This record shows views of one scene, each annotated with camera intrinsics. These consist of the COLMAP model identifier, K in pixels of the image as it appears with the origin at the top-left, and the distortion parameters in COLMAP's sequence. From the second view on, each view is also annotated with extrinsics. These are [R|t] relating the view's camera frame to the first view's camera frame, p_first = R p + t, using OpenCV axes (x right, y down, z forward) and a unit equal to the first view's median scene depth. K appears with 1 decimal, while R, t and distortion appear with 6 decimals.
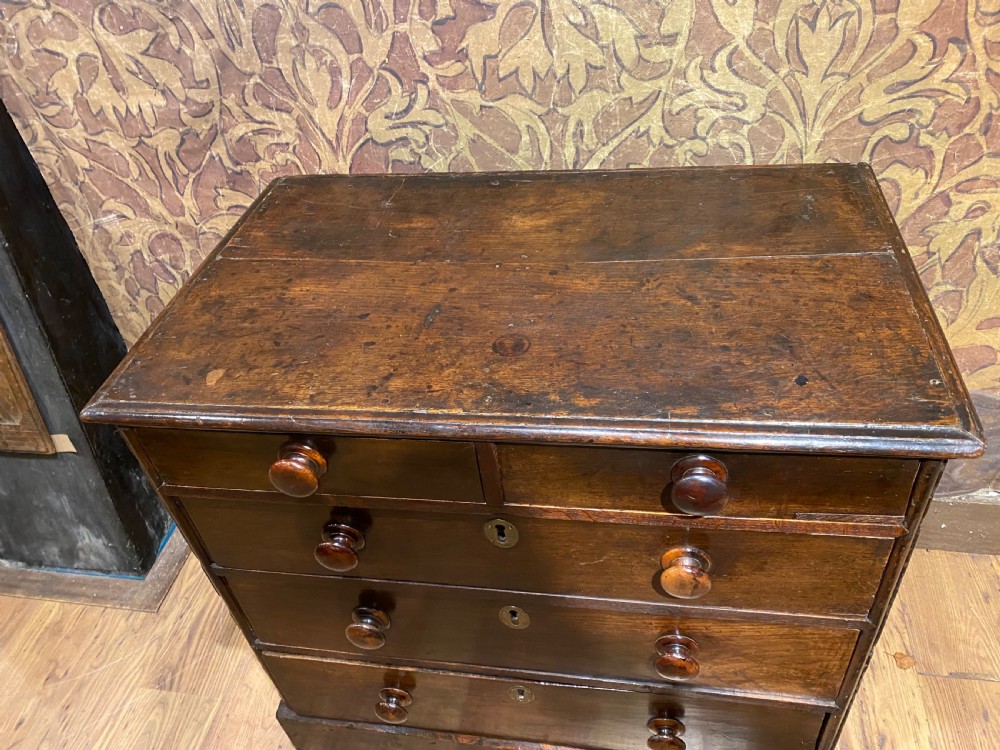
lens RADIAL K [[770.1, 0, 494.9], [0, 770.1, 378.1], [0, 0, 1]] dist [0.014997, -0.007020]
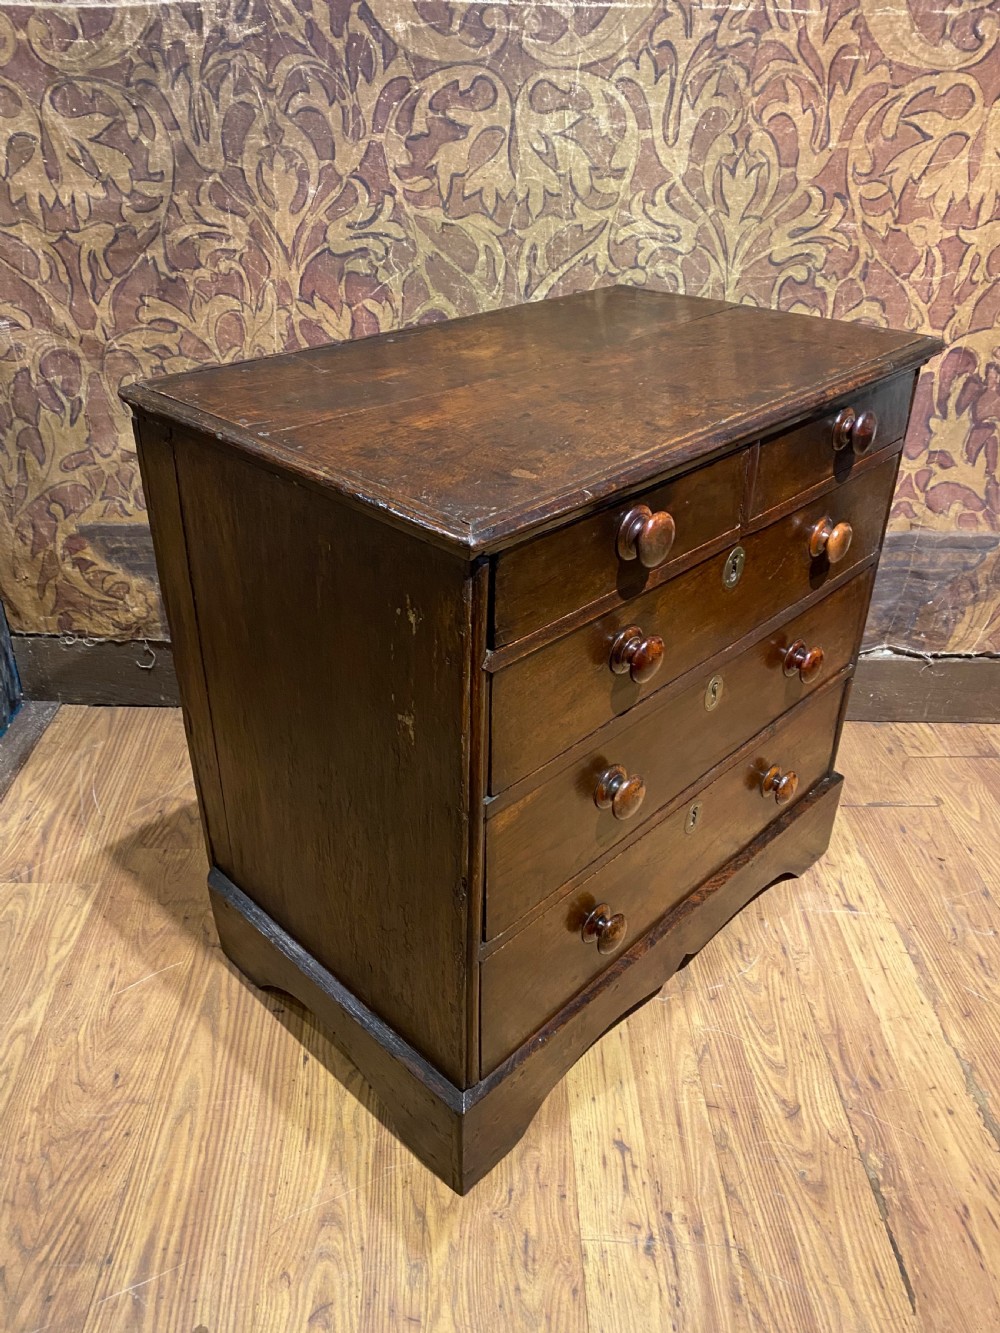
lens RADIAL K [[1030.6, 0, 502.6], [0, 1030.6, 659.6], [0, 0, 1]] dist [0.011980, -0.002726]
pose [[0.966733, 0.021879, 0.254850, -0.290033], [0.024242, 0.984014, -0.176434, 0.496243], [-0.254636, 0.176742, 0.950748, -0.271273]]
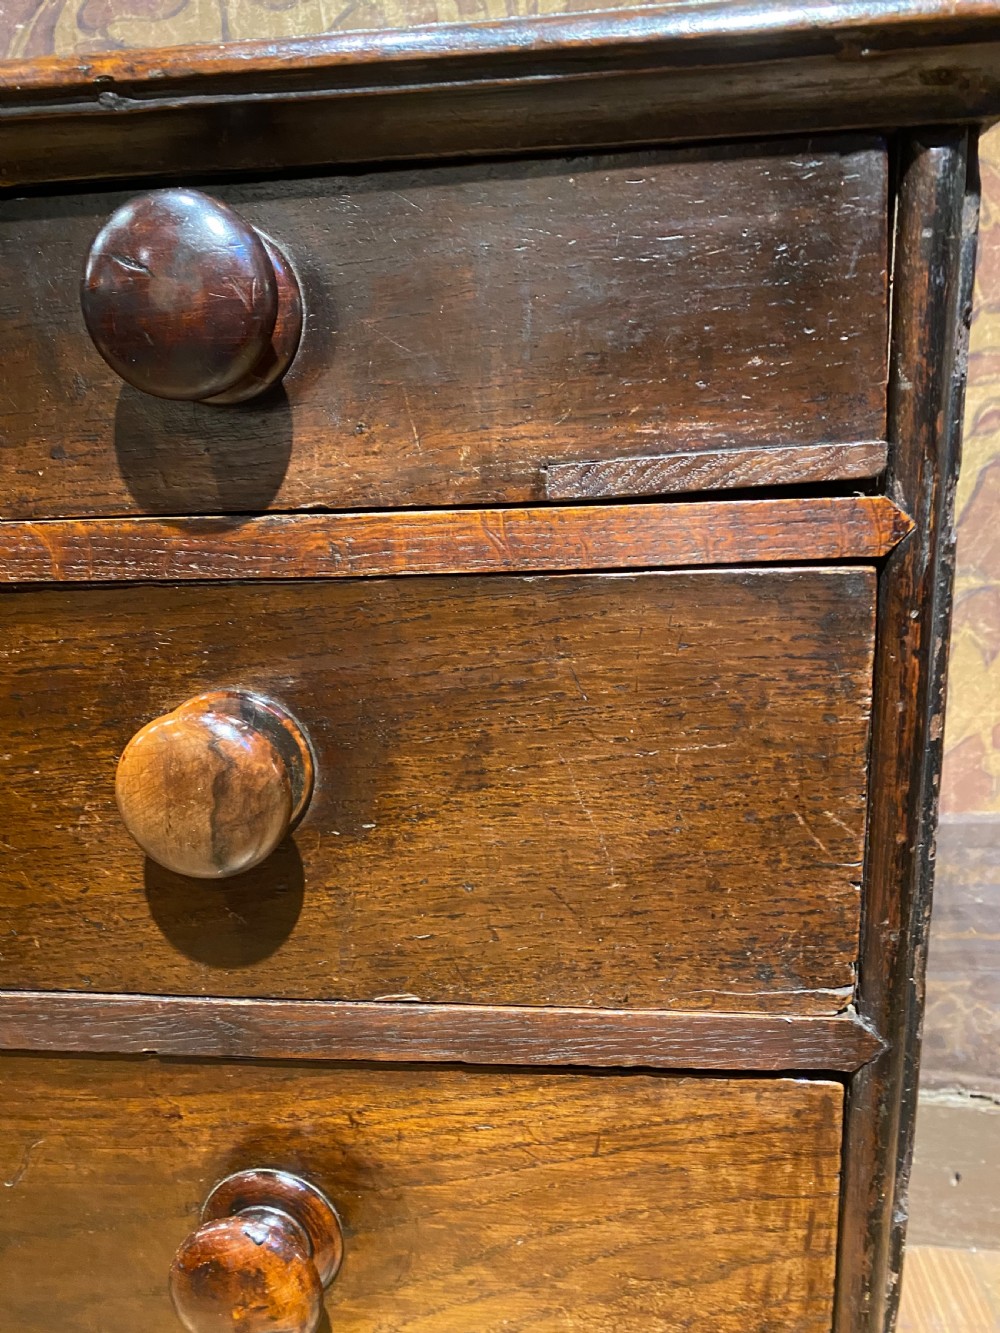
lens RADIAL K [[1030.6, 0, 508.5], [0, 1030.6, 667.3], [0, 0, 1]] dist [0.011980, -0.002726]
pose [[0.994826, 0.069725, 0.073895, 0.231357], [-0.027326, 0.884158, -0.466388, 0.279699], [-0.097854, 0.461956, 0.881488, 0.450043]]
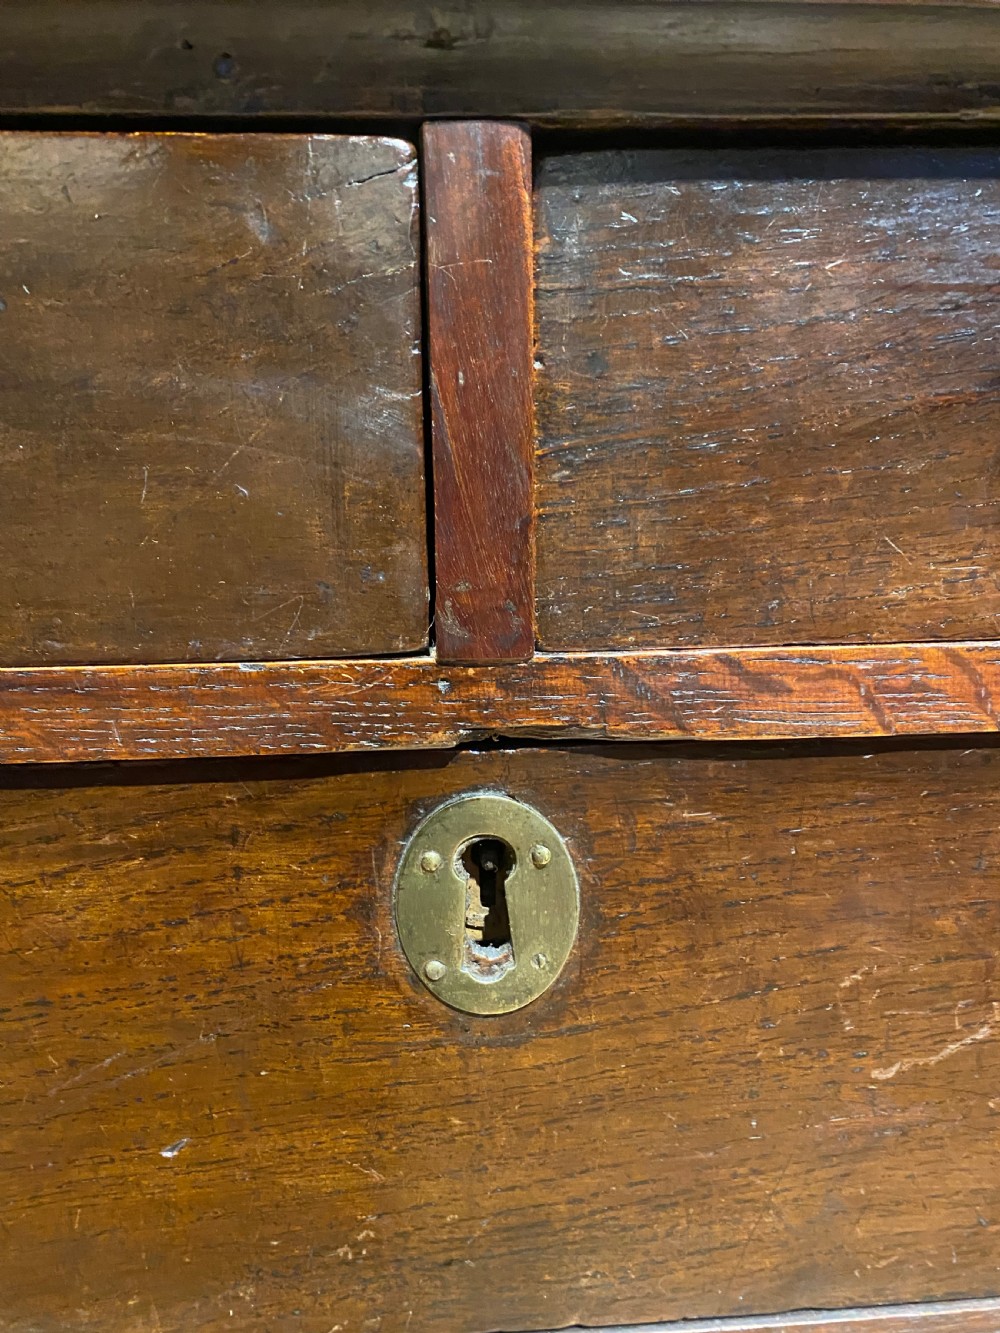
lens RADIAL K [[1030.6, 0, 510.8], [0, 1030.6, 635.6], [0, 0, 1]] dist [0.011980, -0.002726]
pose [[0.962049, 0.053819, 0.267518, -0.042486], [0.082013, 0.878006, -0.471572, 0.196543], [-0.260262, 0.475615, 0.840270, 0.565652]]
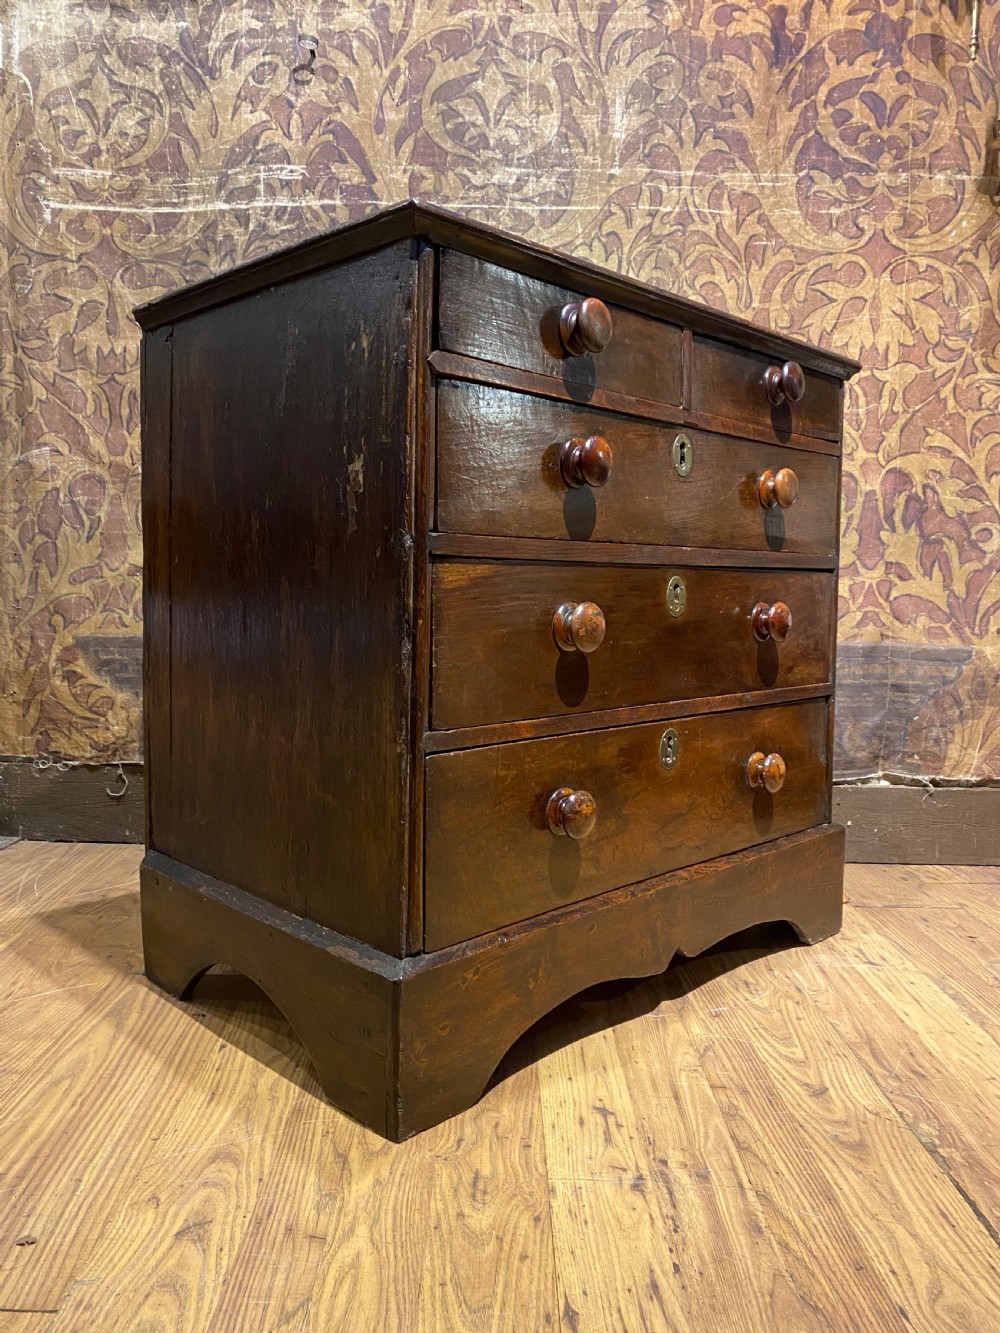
lens RADIAL K [[1030.6, 0, 507.4], [0, 1030.6, 655.7], [0, 0, 1]] dist [0.011980, -0.002726]
pose [[0.969542, 0.134619, 0.204614, -0.182571], [0.018474, 0.792836, -0.609155, 1.052947], [-0.244229, 0.594381, 0.766201, -0.037925]]
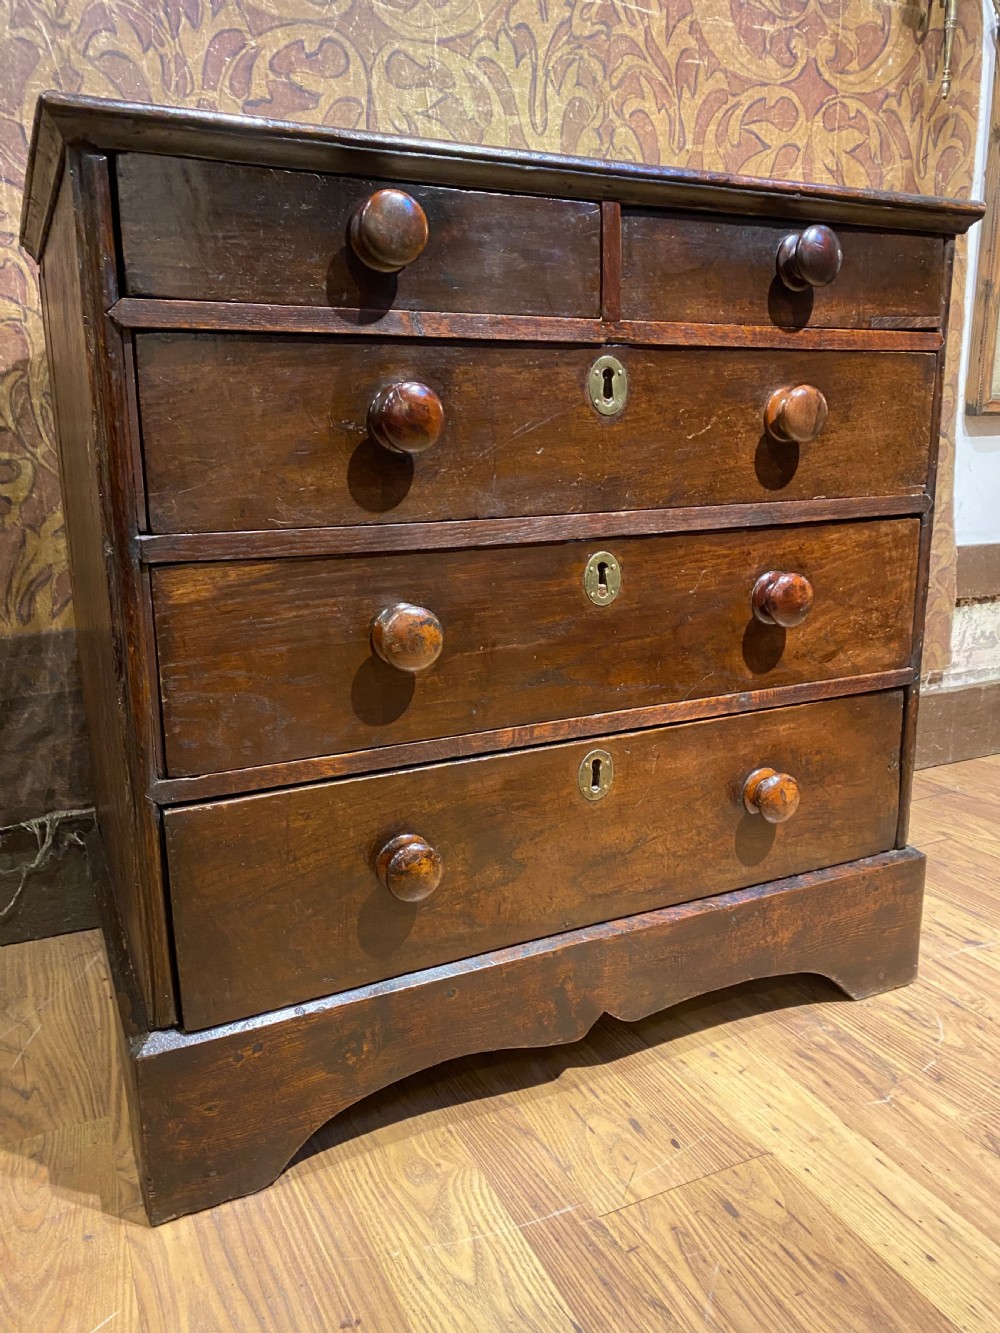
lens RADIAL K [[1026.5, 0, 500.3], [0, 1026.5, 677.1], [0, 0, 1]] dist [0.014997, -0.007020]
pose [[0.804781, -0.025626, 0.593018, -0.530292], [0.321367, 0.858784, -0.399015, 0.627662], [-0.499050, 0.511696, 0.699369, 0.353367]]
